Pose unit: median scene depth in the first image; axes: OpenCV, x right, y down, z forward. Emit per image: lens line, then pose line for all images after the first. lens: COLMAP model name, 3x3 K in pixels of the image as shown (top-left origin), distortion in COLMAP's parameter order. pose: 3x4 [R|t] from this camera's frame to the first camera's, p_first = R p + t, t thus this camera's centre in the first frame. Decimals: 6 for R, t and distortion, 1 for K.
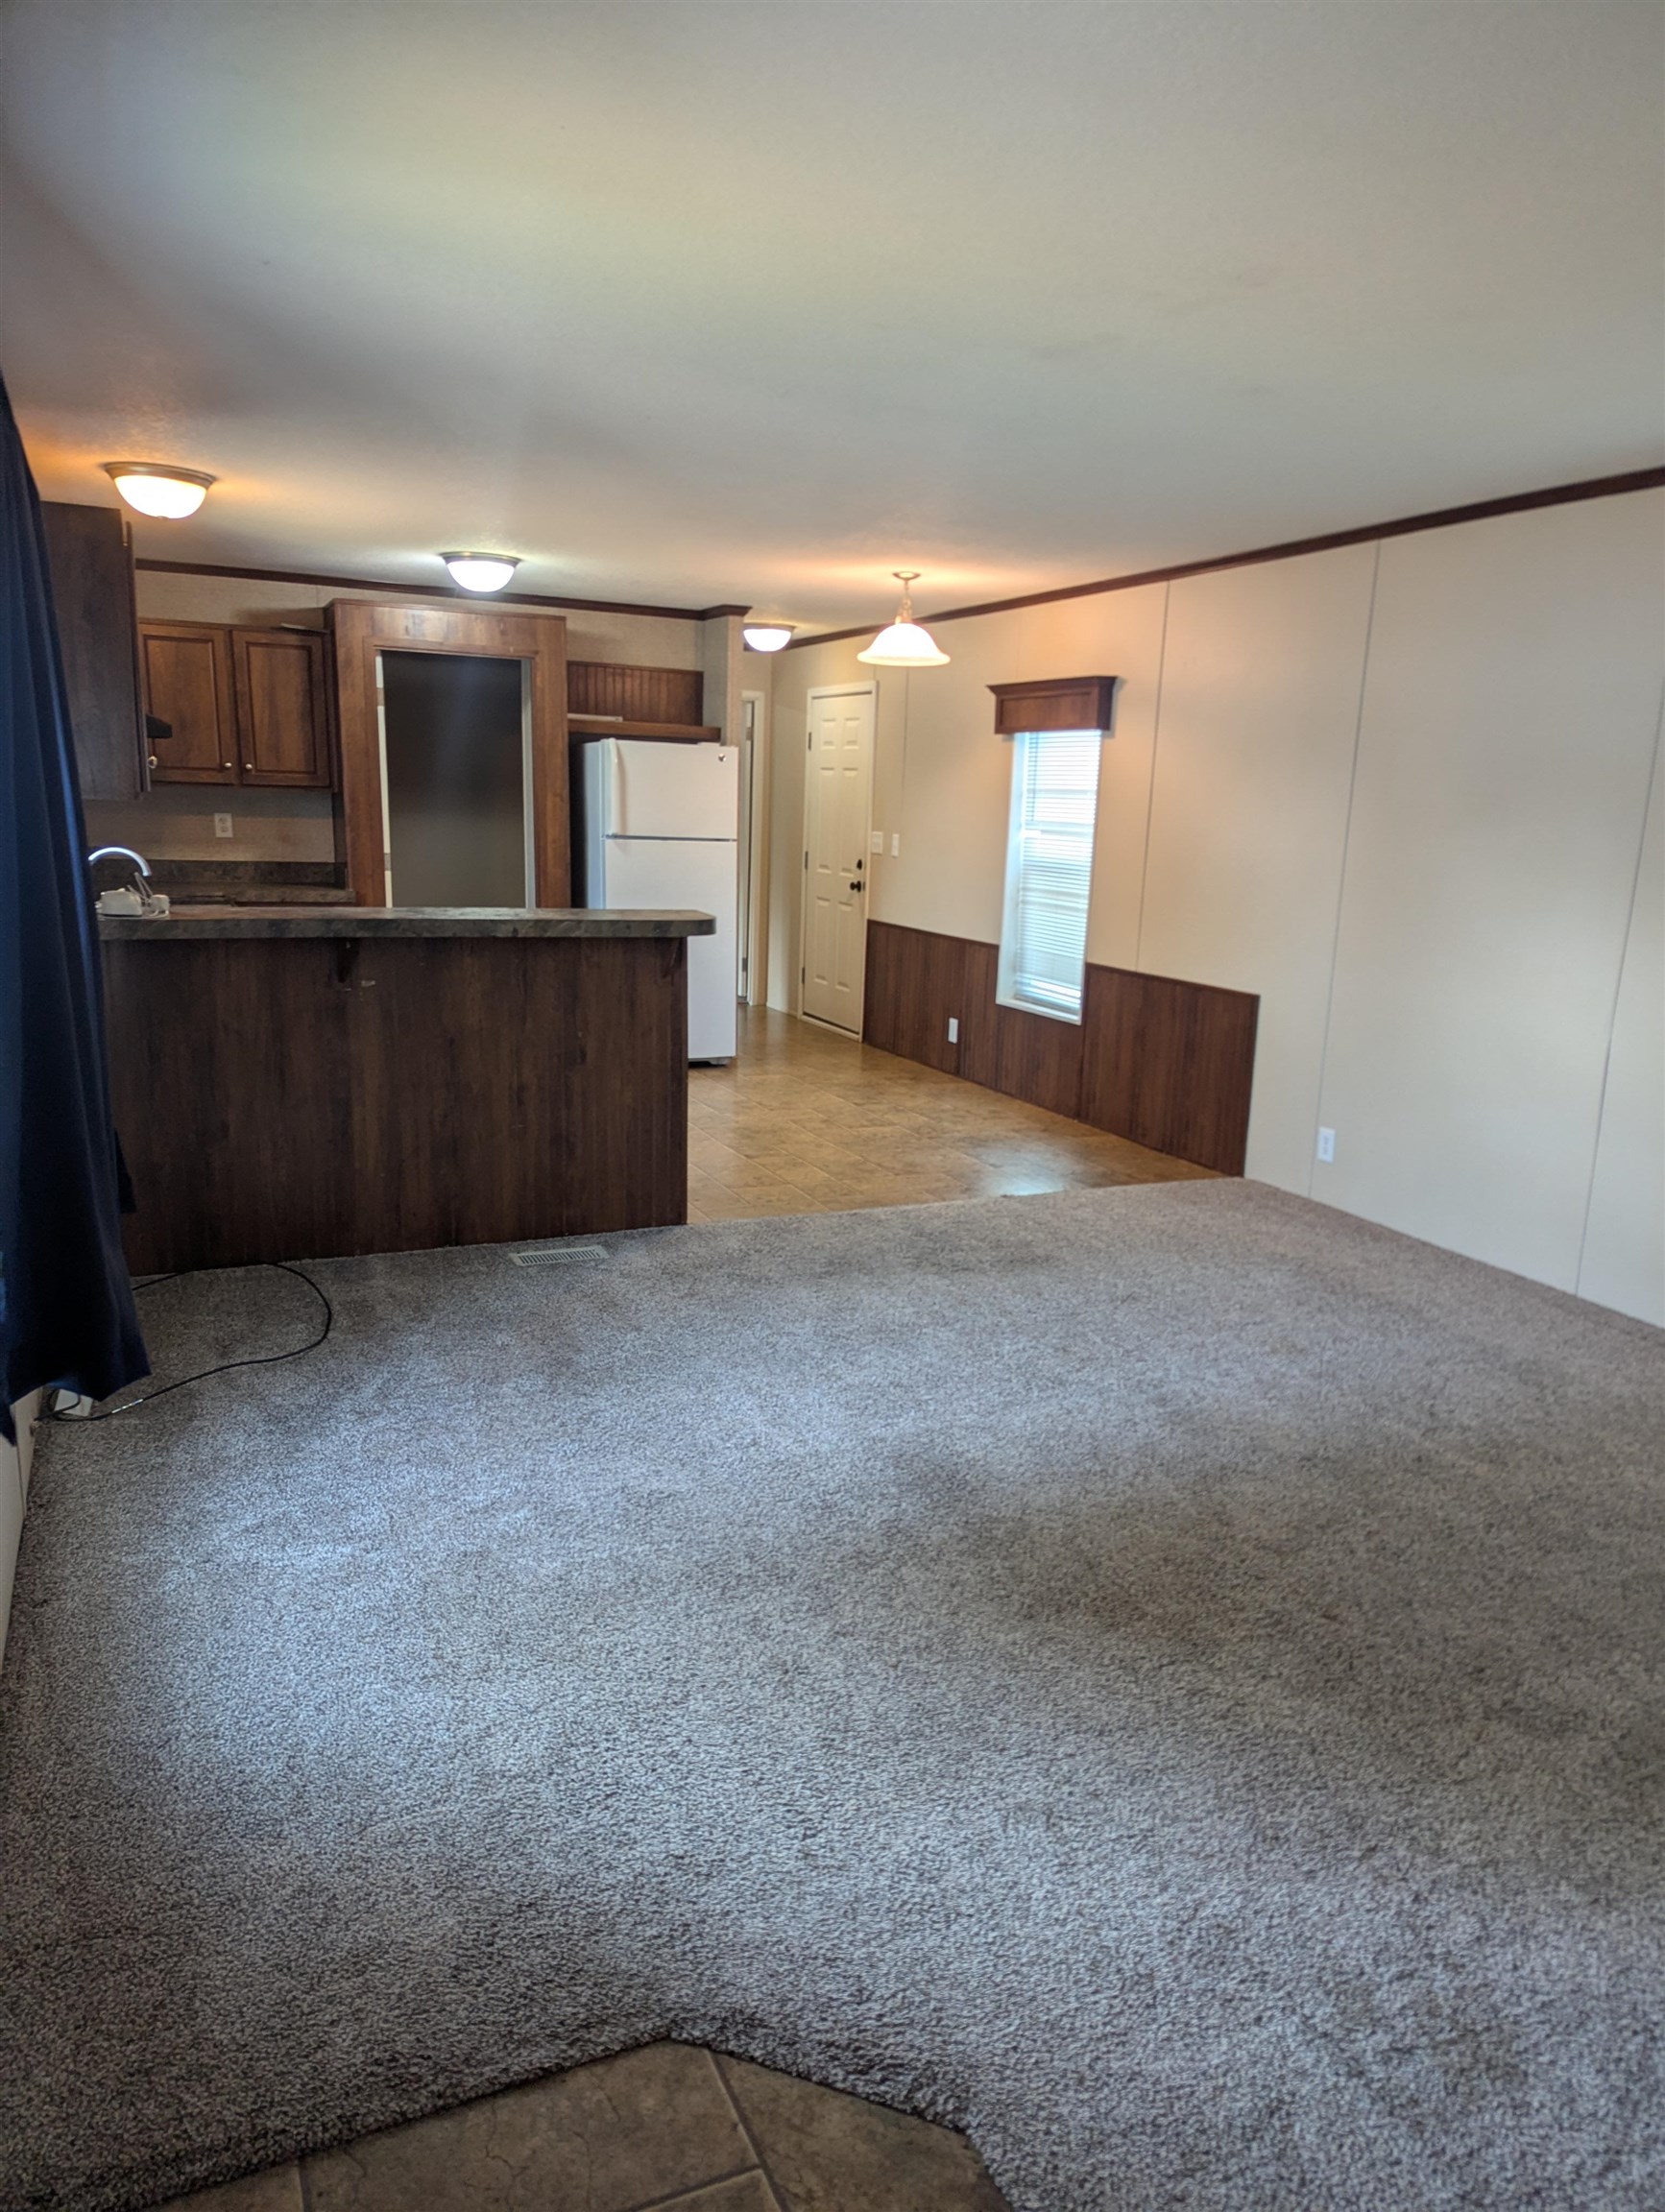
lens RADIAL K [[1541.1, 0, 844.0], [0, 1541.1, 1135.1], [0, 0, 1]] dist [0.082202, -0.070172]
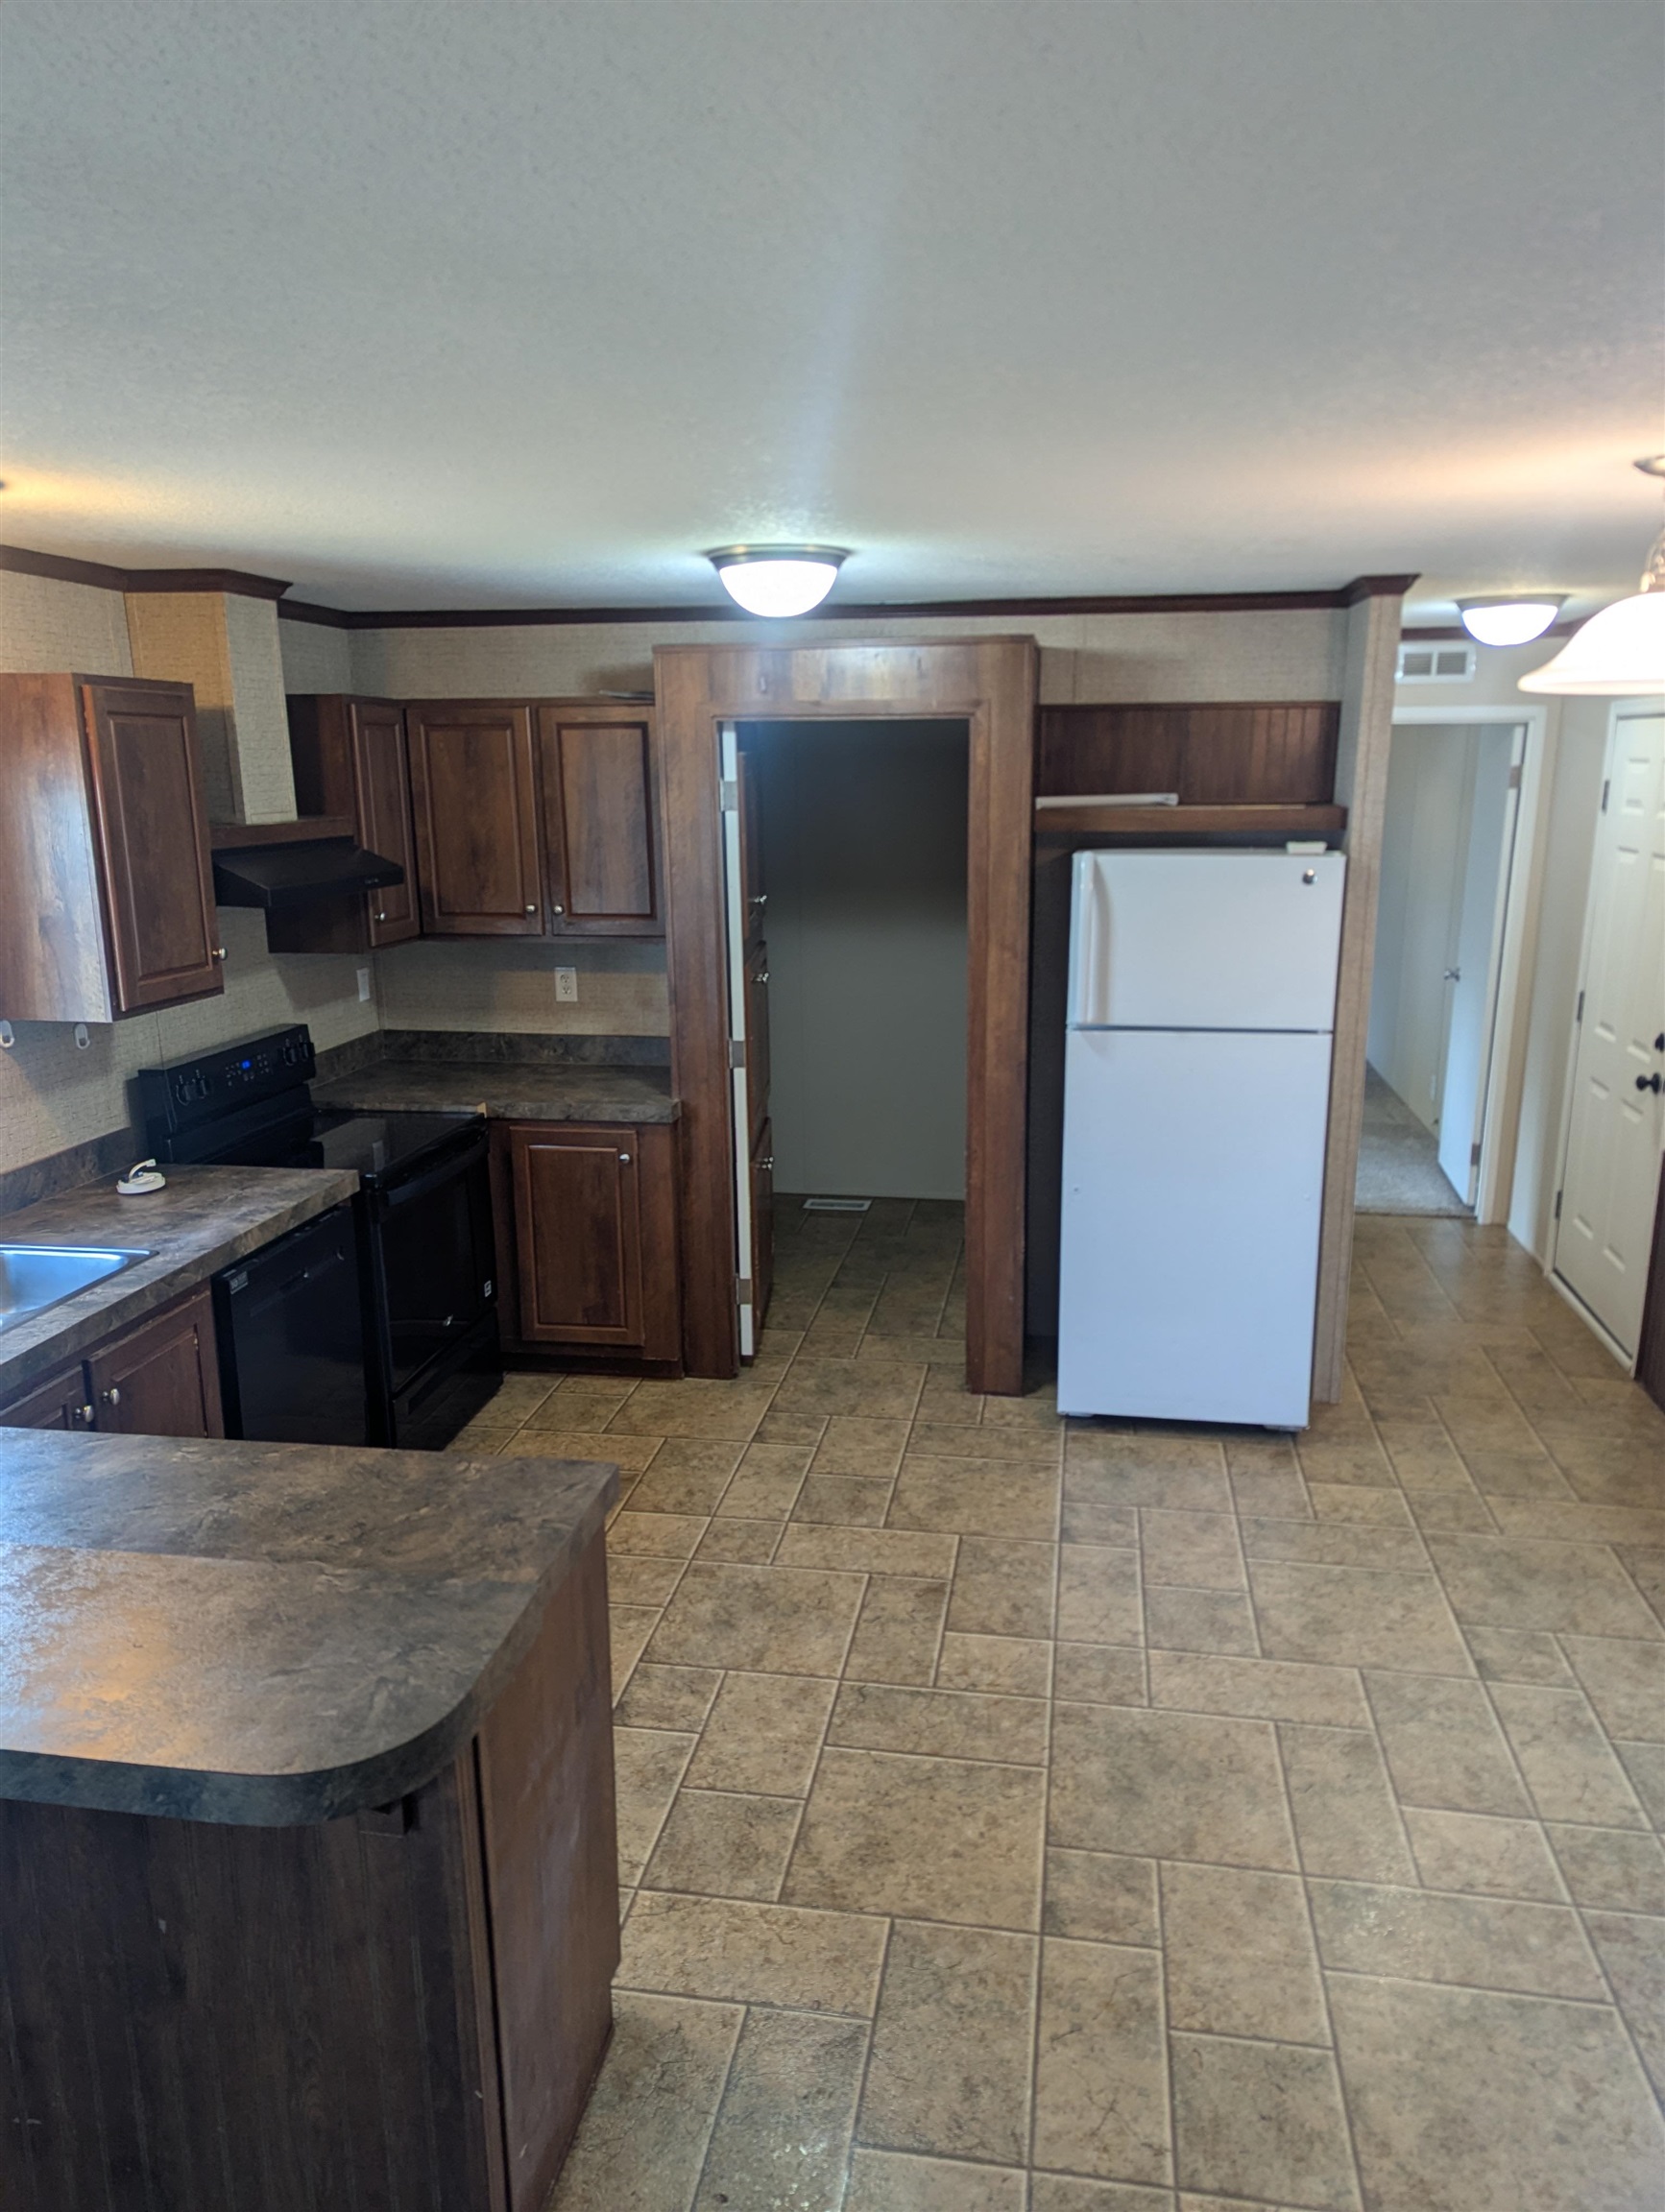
lens RADIAL K [[1541.1, 0, 844.0], [0, 1541.1, 1135.1], [0, 0, 1]] dist [0.082202, -0.070172]
pose [[0.836355, 0.091481, -0.540501, 0.082044], [-0.085942, 0.995666, 0.035533, -0.167872], [0.541409, 0.016733, 0.840593, 0.495431]]
